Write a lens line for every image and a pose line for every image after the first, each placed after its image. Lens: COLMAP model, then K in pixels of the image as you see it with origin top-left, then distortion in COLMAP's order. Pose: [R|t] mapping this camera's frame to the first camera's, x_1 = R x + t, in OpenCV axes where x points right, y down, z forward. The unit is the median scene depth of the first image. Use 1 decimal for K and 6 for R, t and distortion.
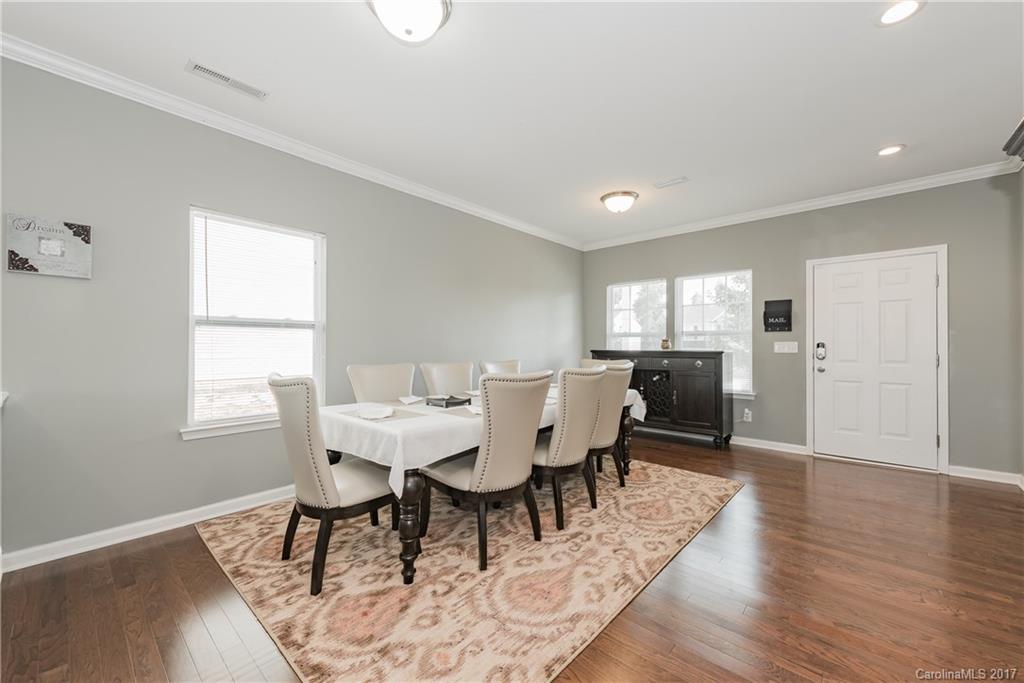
lens RADIAL K [[404.1, 0, 509.8], [0, 404.1, 347.2], [0, 0, 1]] dist [0.007469, -0.000242]
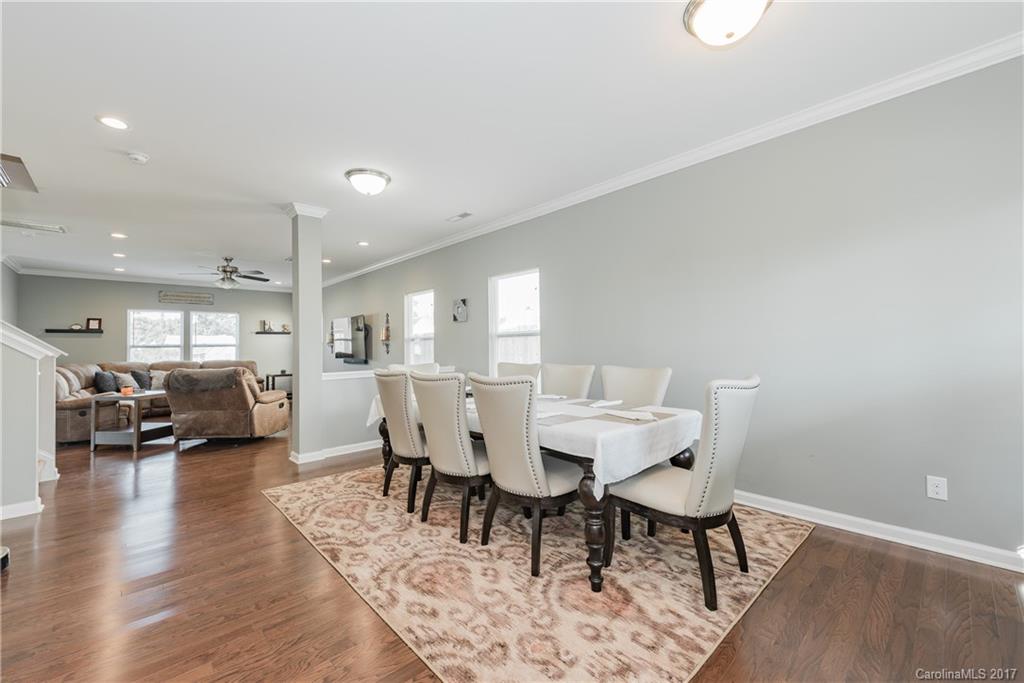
lens RADIAL K [[413.1, 0, 510.4], [0, 413.1, 333.7], [0, 0, 1]] dist [0.011638, -0.000510]
pose [[-0.091260, -0.033354, -0.995268, 1.002783], [0.014090, 0.999296, -0.034781, -0.003929], [0.995727, -0.017198, -0.090726, 1.105605]]
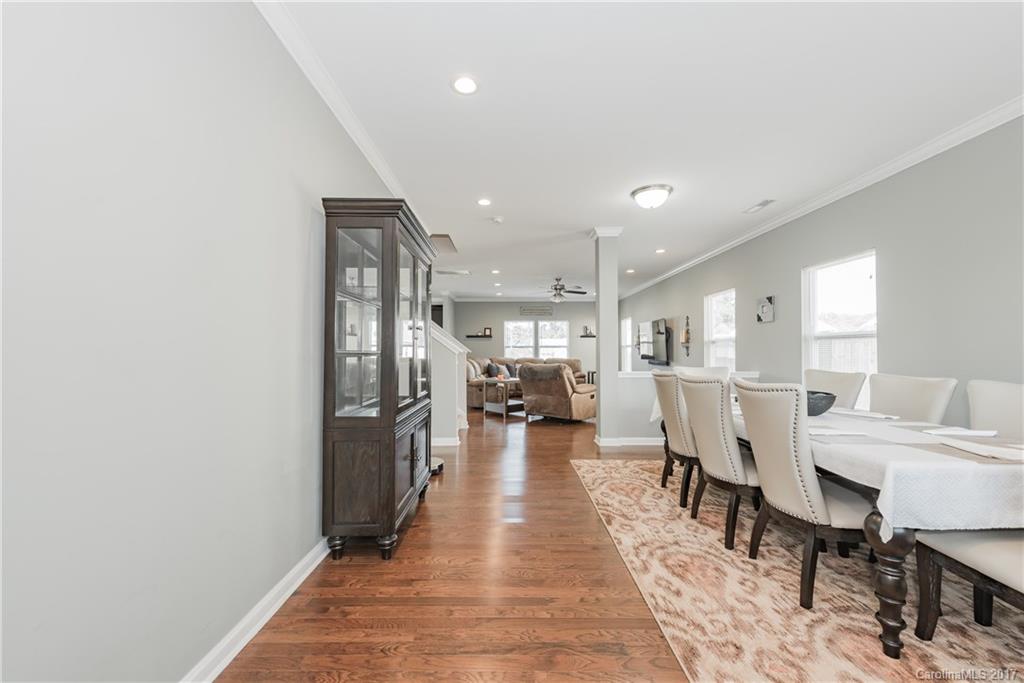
lens RADIAL K [[404.1, 0, 509.8], [0, 404.1, 347.2], [0, 0, 1]] dist [0.007469, -0.000242]
pose [[-0.741991, -0.010327, -0.670331, 1.033107], [-0.003542, 0.999928, -0.011483, -0.003086], [0.670401, -0.006146, -0.741974, 1.232737]]
